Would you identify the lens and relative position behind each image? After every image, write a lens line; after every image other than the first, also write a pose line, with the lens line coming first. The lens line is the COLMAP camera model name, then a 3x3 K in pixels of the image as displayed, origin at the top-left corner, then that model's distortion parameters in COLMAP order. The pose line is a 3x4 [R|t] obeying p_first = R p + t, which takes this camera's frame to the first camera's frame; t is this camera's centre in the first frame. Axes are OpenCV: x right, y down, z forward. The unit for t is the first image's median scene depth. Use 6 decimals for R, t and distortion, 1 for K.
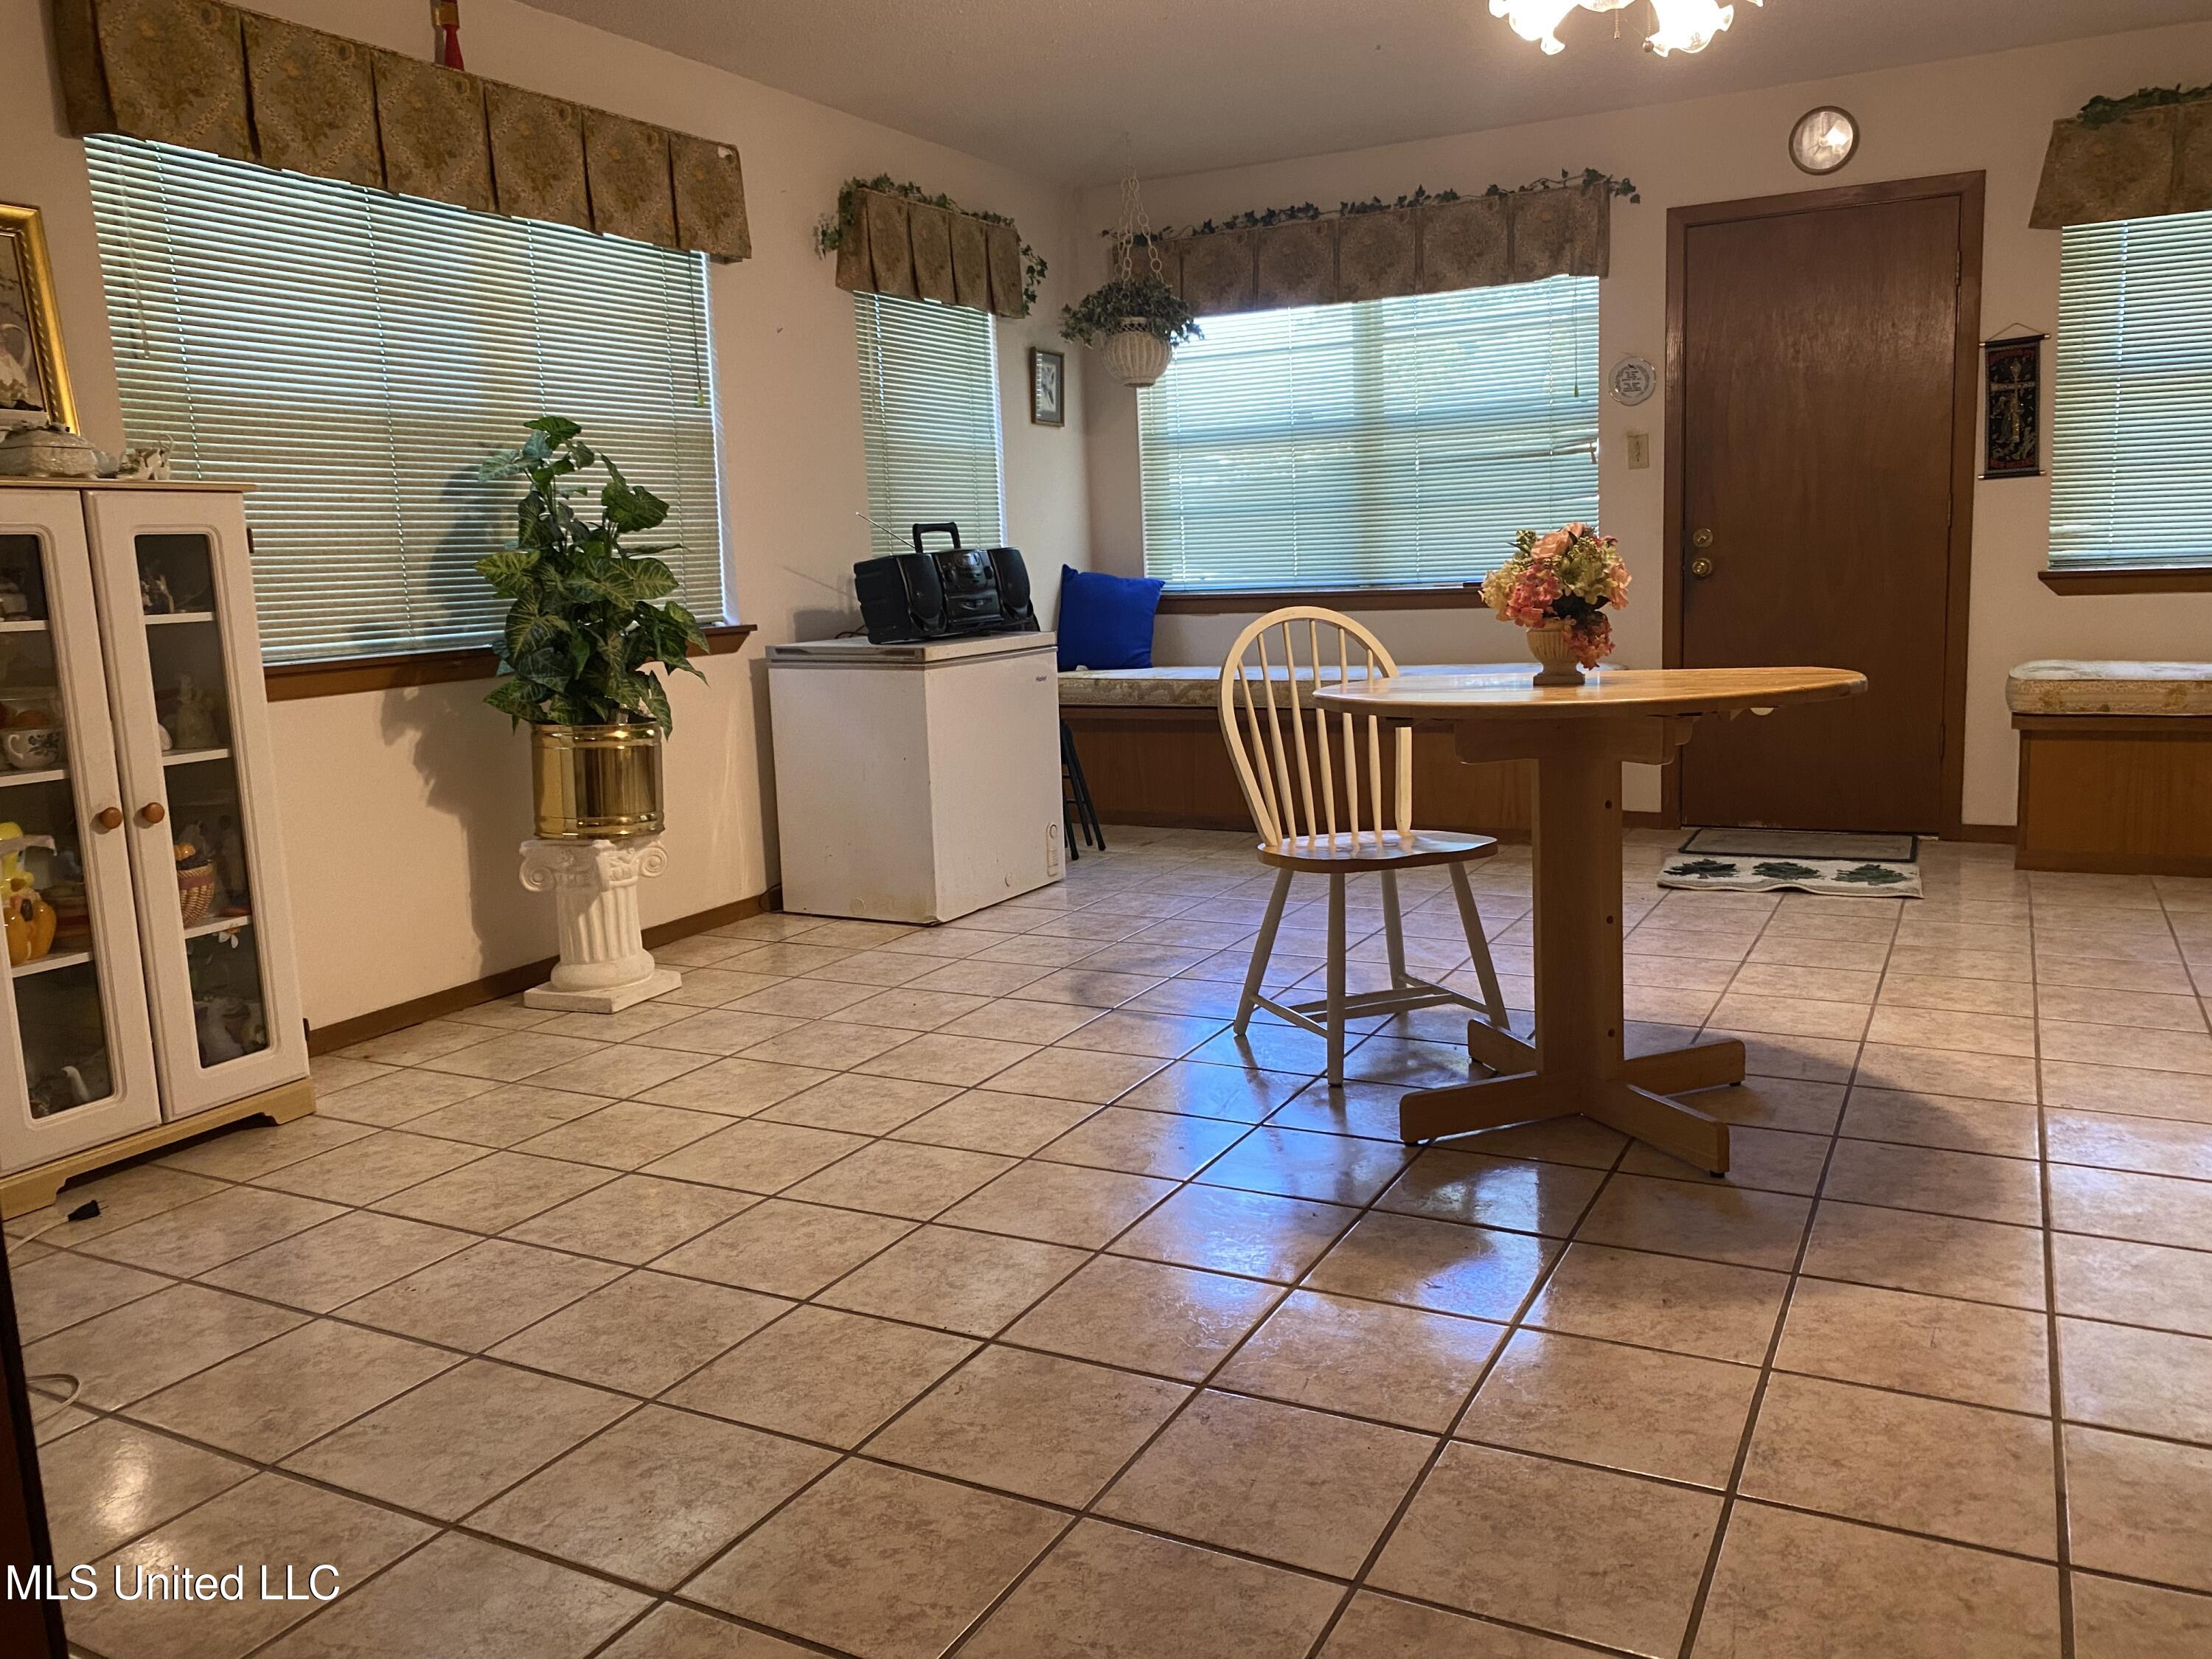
lens RADIAL K [[1683.2, 0, 1134.3], [0, 1683.2, 782.9], [0, 0, 1]] dist [0.045369, -0.035871]
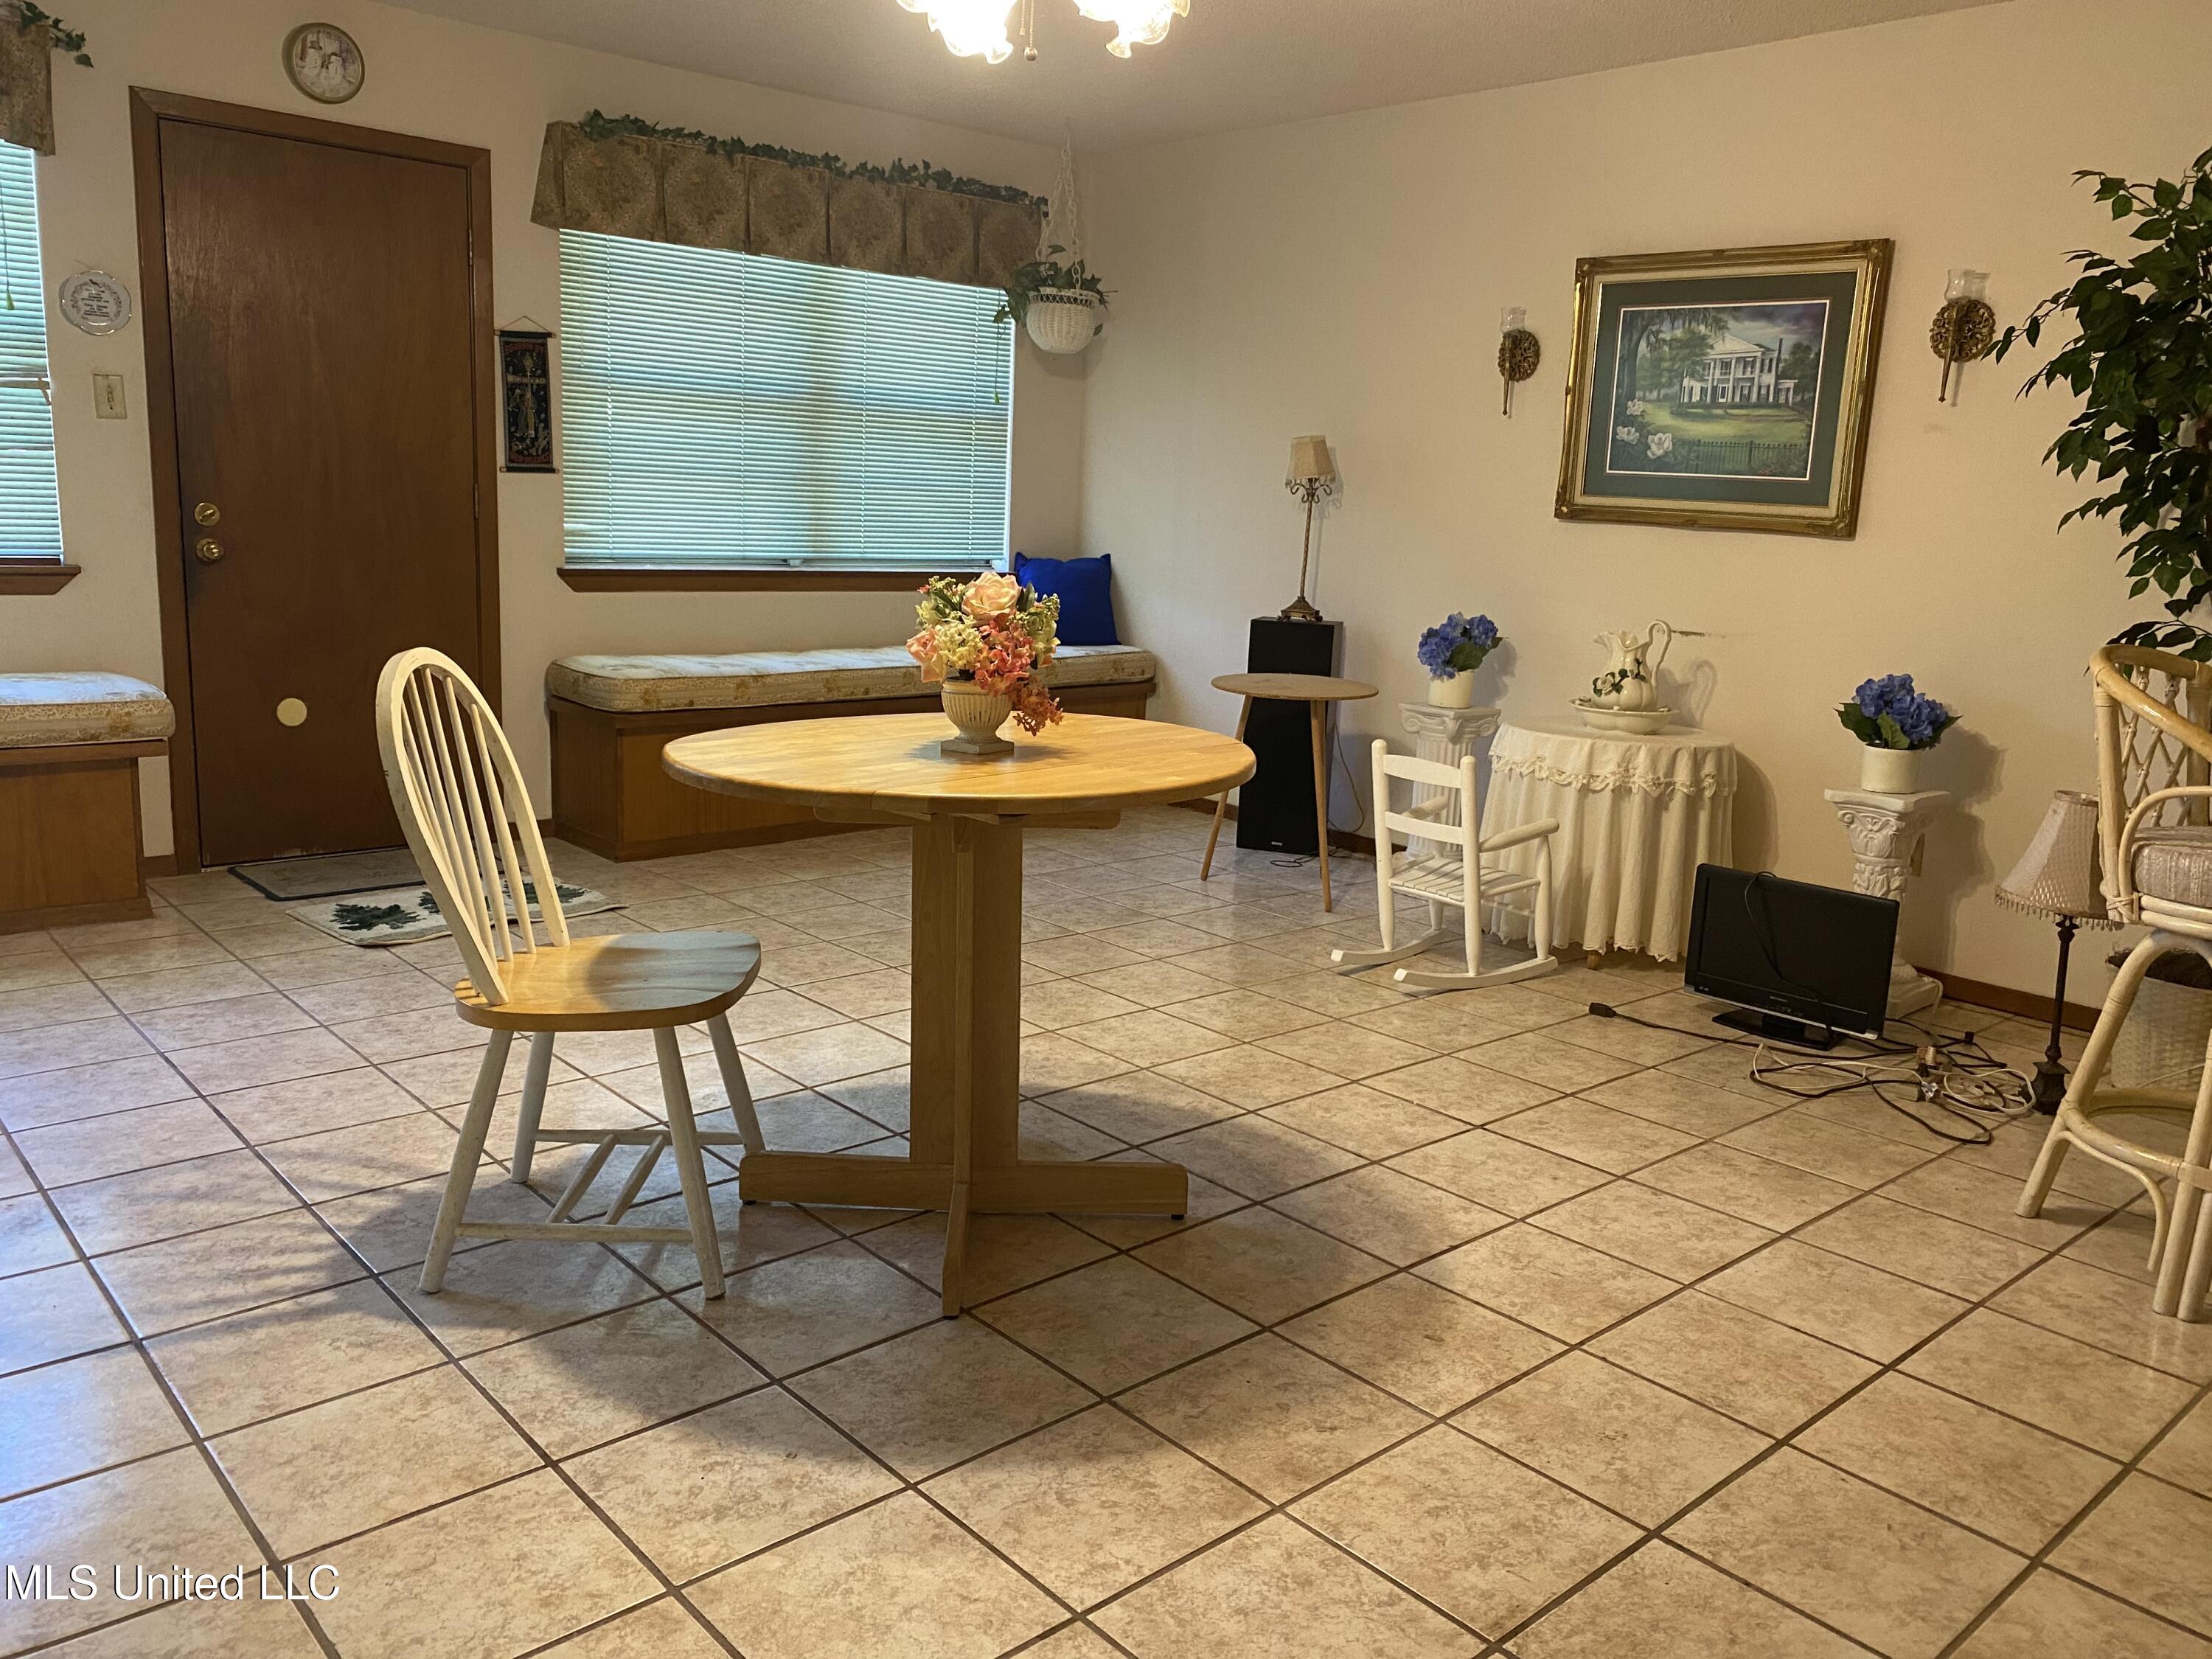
lens RADIAL K [[1685.2, 0, 1093.2], [0, 1685.2, 781.5], [0, 0, 1]] dist [0.048337, -0.044826]
pose [[0.363159, -0.107186, 0.925541, -0.304973], [0.073378, 0.993566, 0.086272, -0.062607], [-0.928833, 0.036584, 0.368688, 0.341146]]
